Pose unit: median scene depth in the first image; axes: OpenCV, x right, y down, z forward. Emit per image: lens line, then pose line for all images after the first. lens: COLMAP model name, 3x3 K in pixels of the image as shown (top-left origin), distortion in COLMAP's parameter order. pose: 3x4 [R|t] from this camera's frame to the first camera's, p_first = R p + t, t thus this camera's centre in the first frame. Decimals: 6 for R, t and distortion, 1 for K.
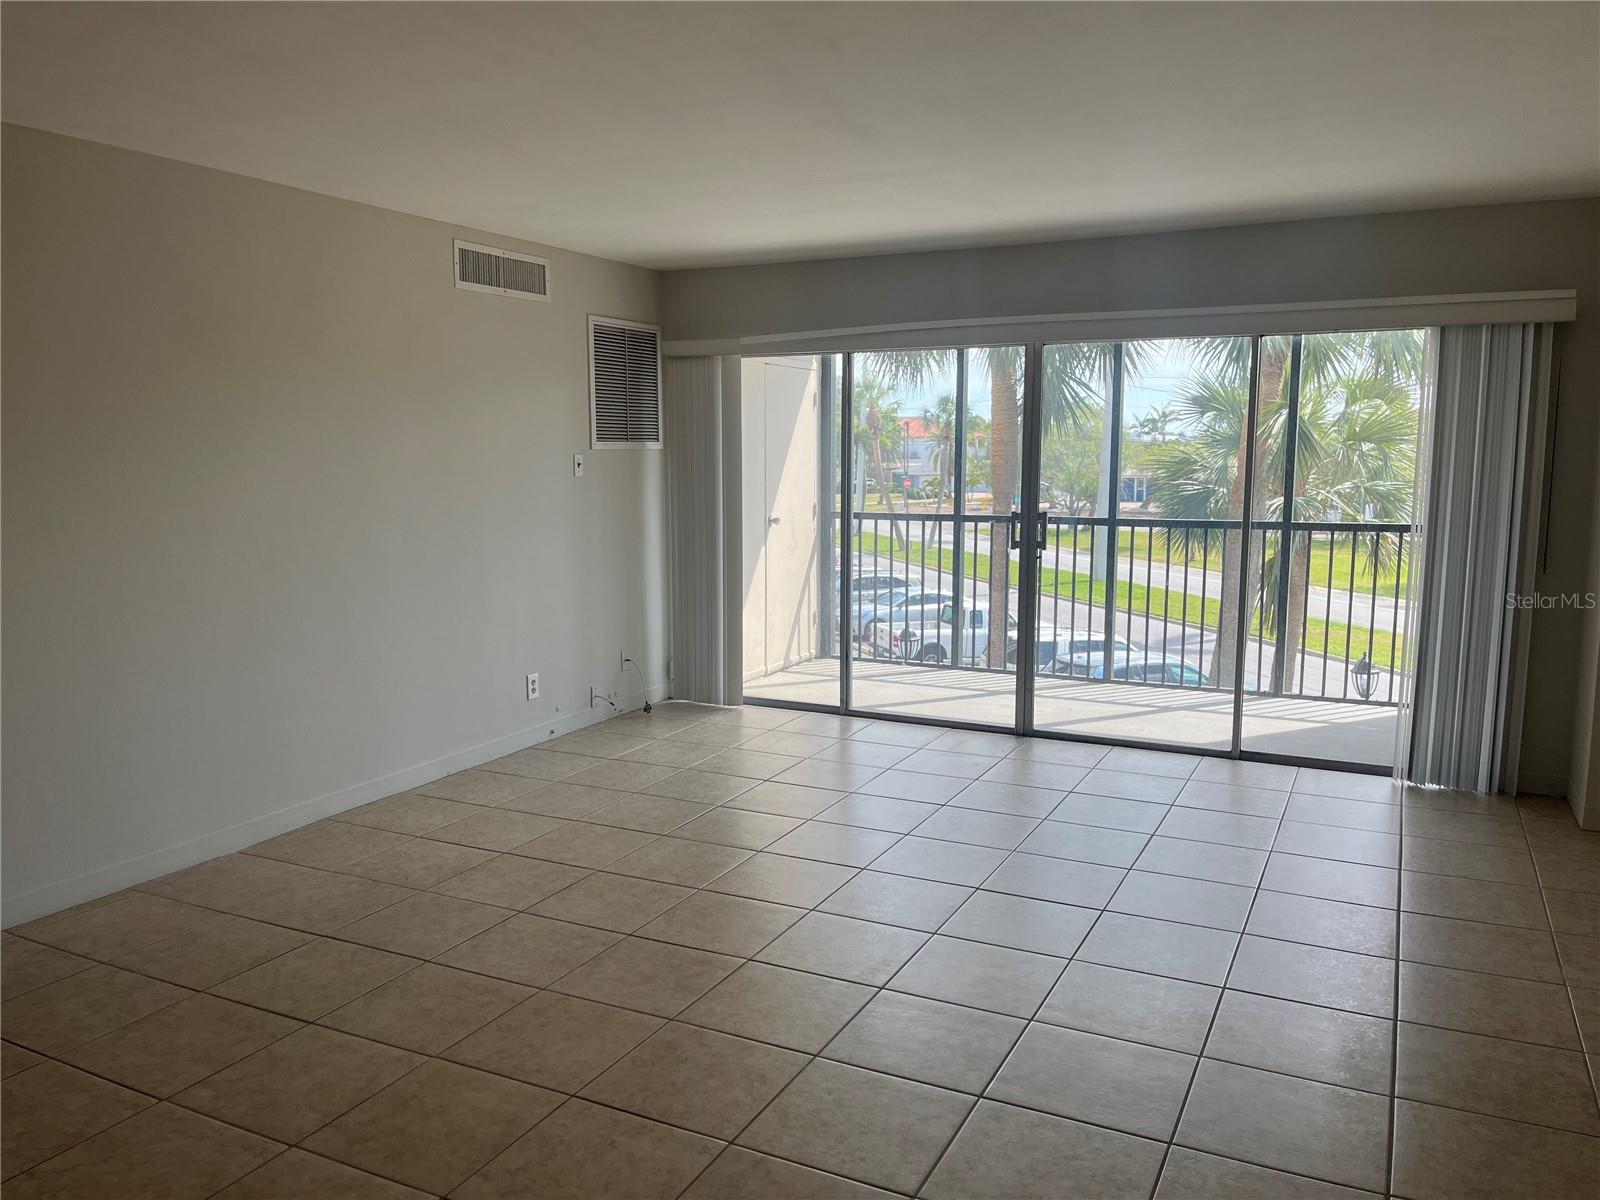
lens RADIAL K [[1218.5, 0, 796.8], [0, 1218.5, 585.2], [0, 0, 1]] dist [0.044514, -0.061344]
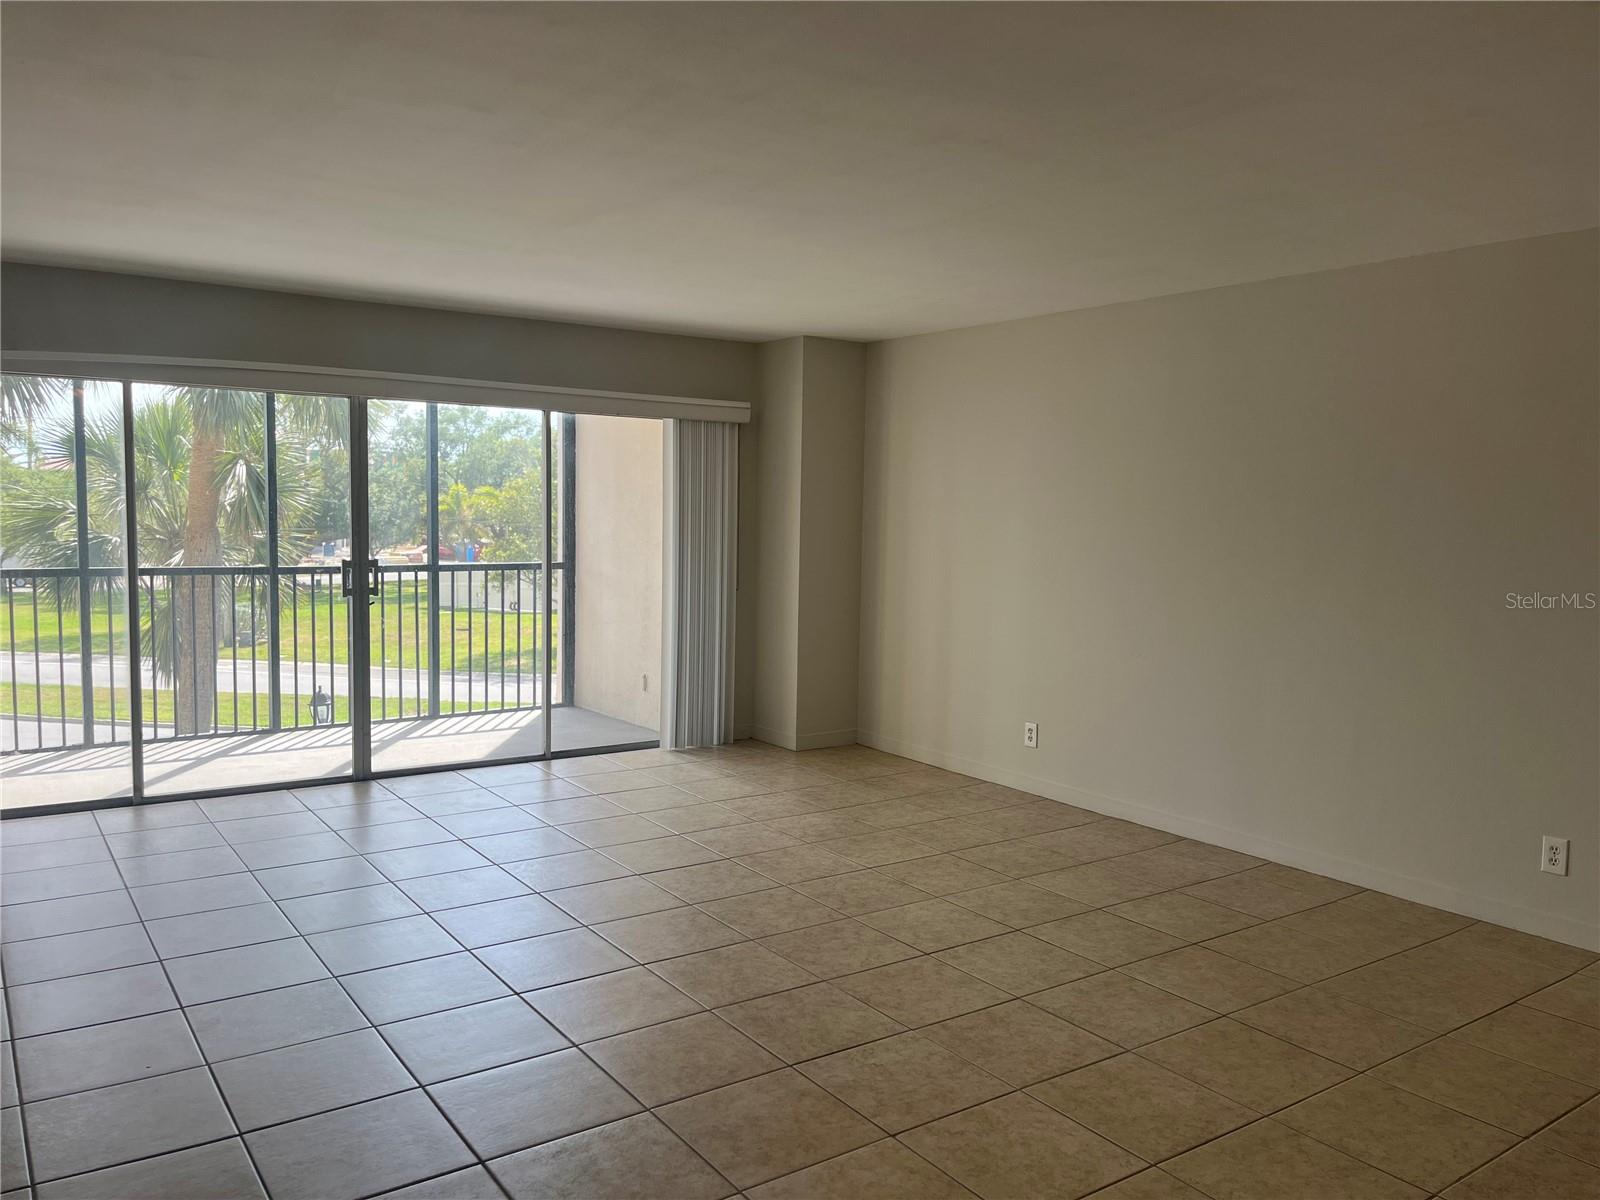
lens RADIAL K [[1218.5, 0, 797.3], [0, 1218.5, 616.1], [0, 0, 1]] dist [0.044514, -0.061344]
pose [[0.465719, -0.072191, 0.881983, -0.583634], [0.078428, 0.996112, 0.040120, -0.028550], [-0.881450, 0.050488, 0.469570, 0.210727]]
